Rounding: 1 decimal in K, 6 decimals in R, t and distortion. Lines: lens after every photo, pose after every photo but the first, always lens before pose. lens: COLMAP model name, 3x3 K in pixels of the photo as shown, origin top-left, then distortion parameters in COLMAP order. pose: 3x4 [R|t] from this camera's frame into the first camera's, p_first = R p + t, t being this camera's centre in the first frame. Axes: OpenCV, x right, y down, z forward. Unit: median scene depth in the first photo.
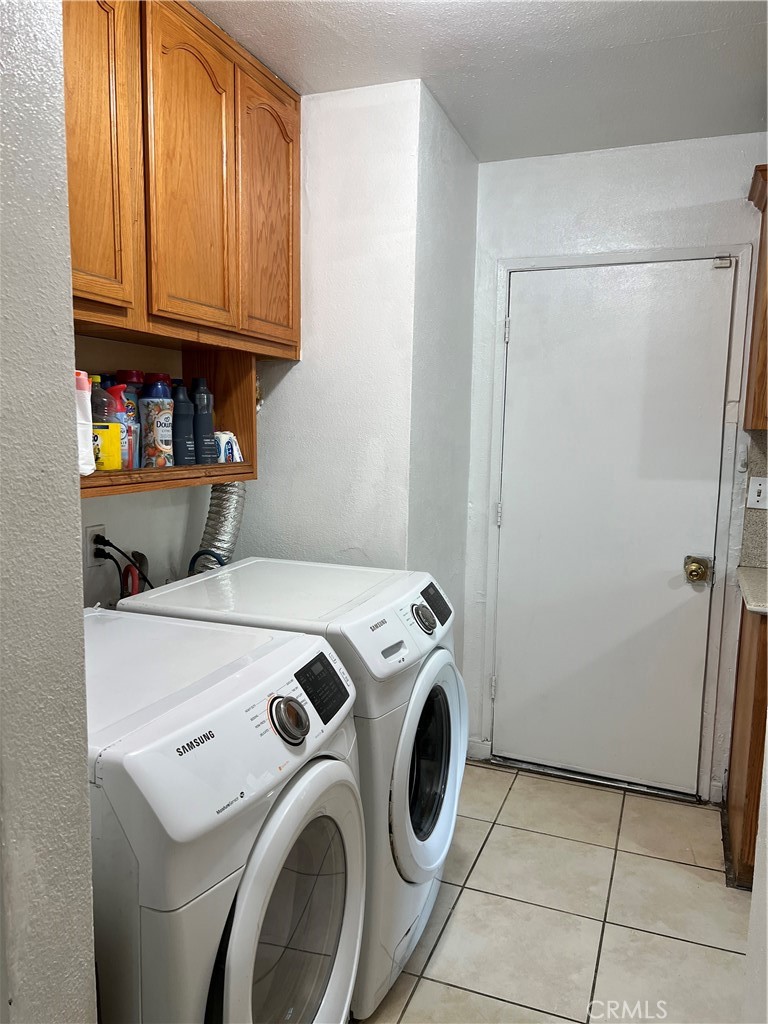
lens RADIAL K [[782.9, 0, 385.4], [0, 782.9, 538.3], [0, 0, 1]] dist [0.101784, -0.118749]
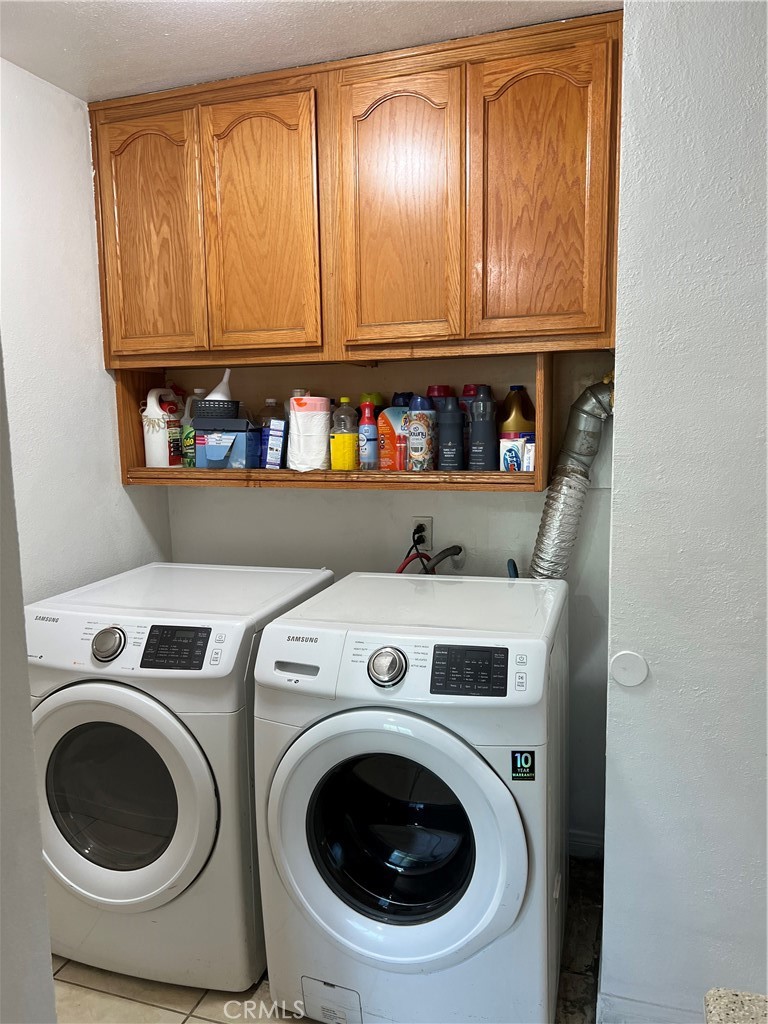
lens RADIAL K [[782.9, 0, 385.4], [0, 782.9, 538.3], [0, 0, 1]] dist [0.101784, -0.118749]
pose [[0.023794, 0.143863, -0.989311, 0.850369], [-0.127361, 0.981964, 0.139732, -0.148717], [0.991571, 0.122675, 0.041688, 0.932182]]
